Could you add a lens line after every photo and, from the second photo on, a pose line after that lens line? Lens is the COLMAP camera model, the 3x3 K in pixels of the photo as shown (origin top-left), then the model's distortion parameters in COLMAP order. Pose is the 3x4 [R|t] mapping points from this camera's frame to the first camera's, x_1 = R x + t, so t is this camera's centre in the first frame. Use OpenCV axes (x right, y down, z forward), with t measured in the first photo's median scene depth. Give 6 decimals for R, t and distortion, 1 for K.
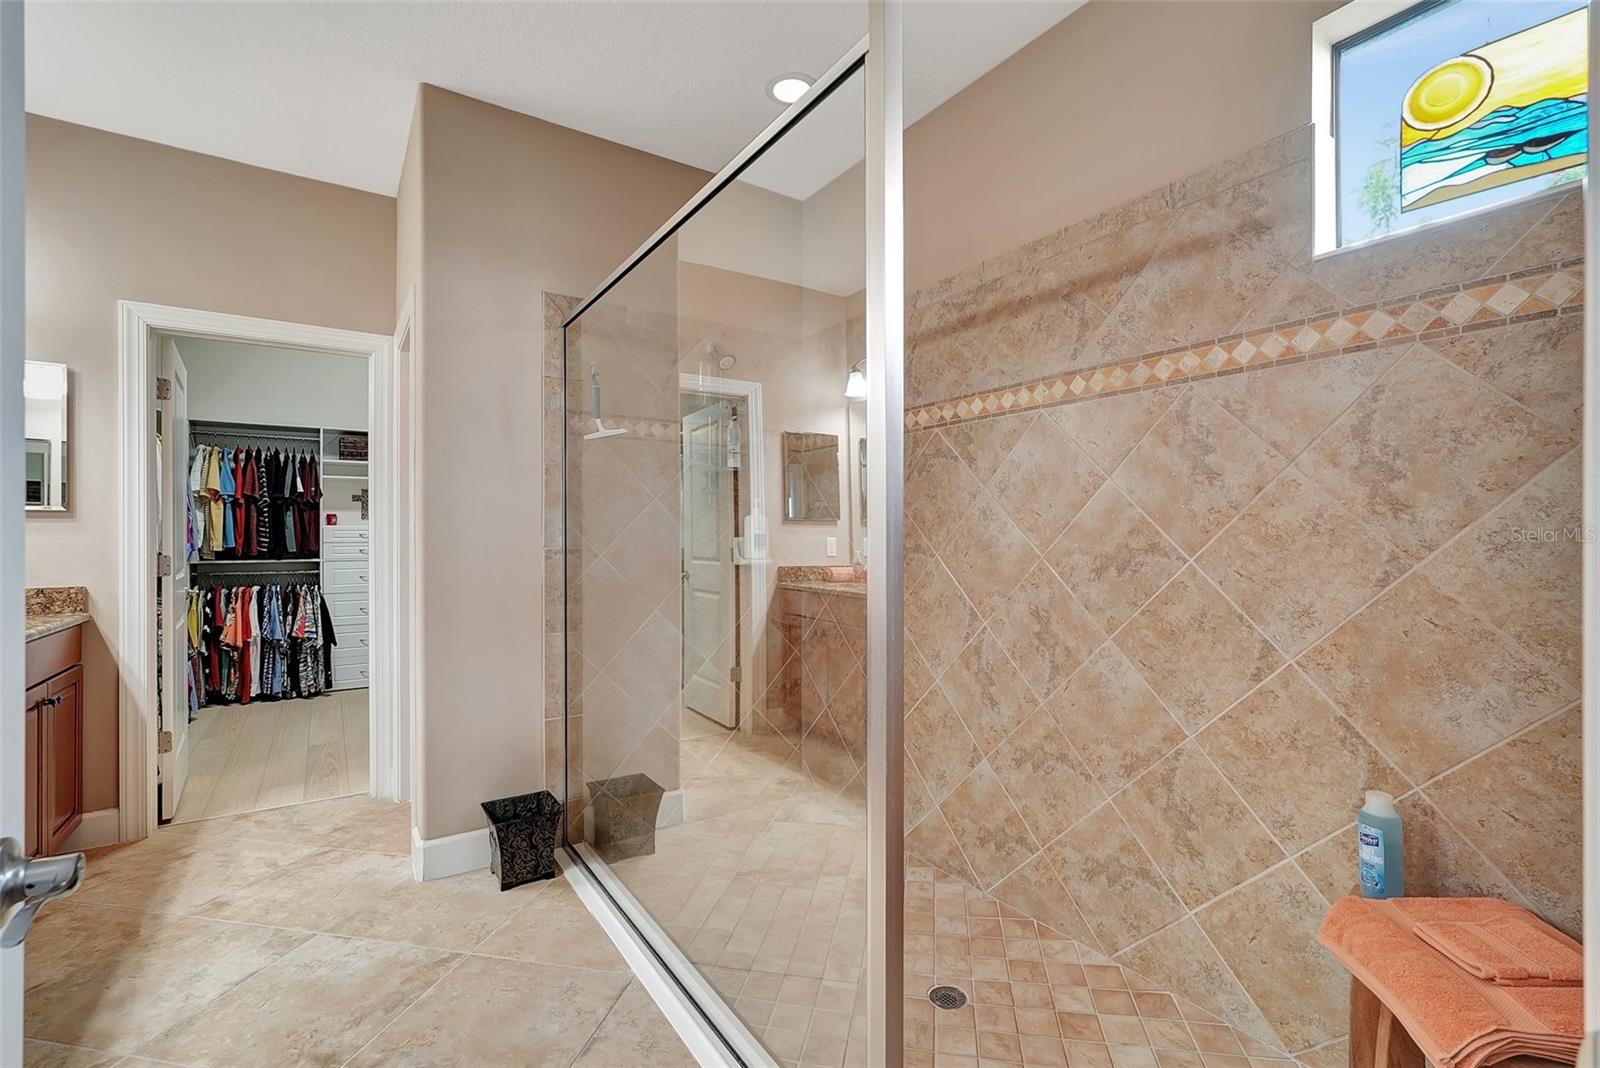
lens RADIAL K [[719.1, 0, 802.9], [0, 719.1, 537.6], [0, 0, 1]] dist [-0.016666, 0.007193]
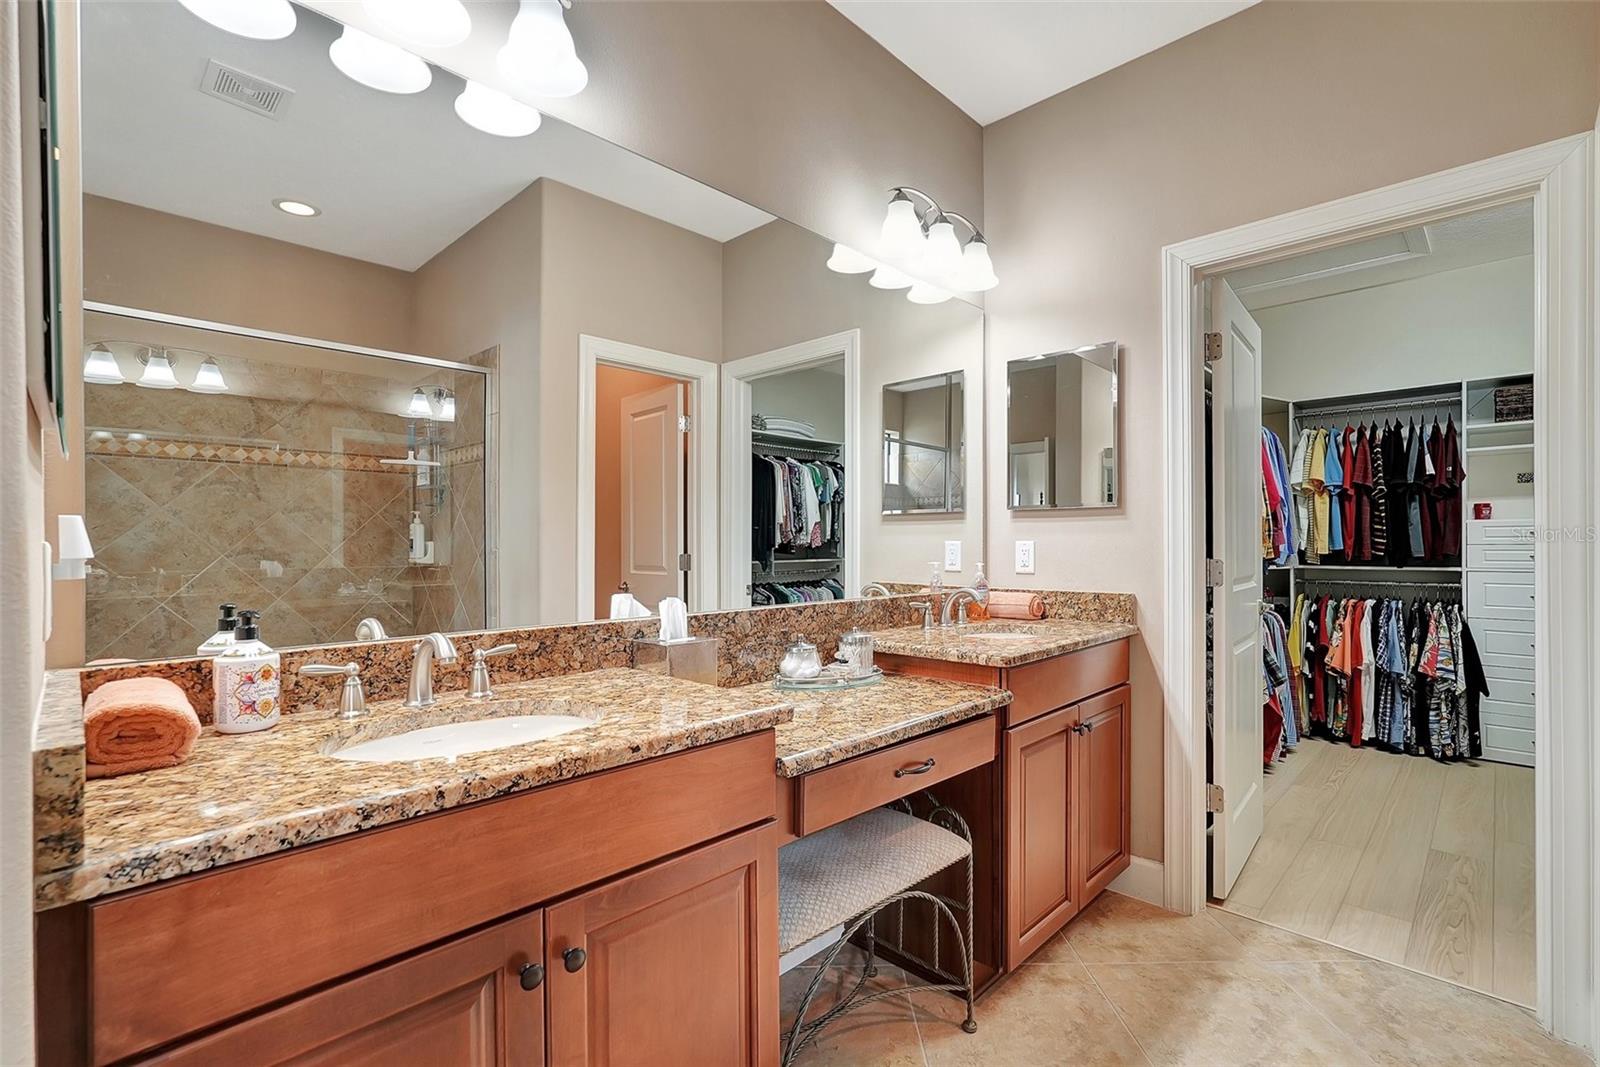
lens RADIAL K [[719.1, 0, 805.5], [0, 719.1, 542.1], [0, 0, 1]] dist [-0.016666, 0.007193]
pose [[0.209660, -0.000333, -0.977774, -0.130118], [0.002413, 0.999997, 0.000176, 0.003014], [0.977771, -0.002396, 0.209660, 0.230438]]
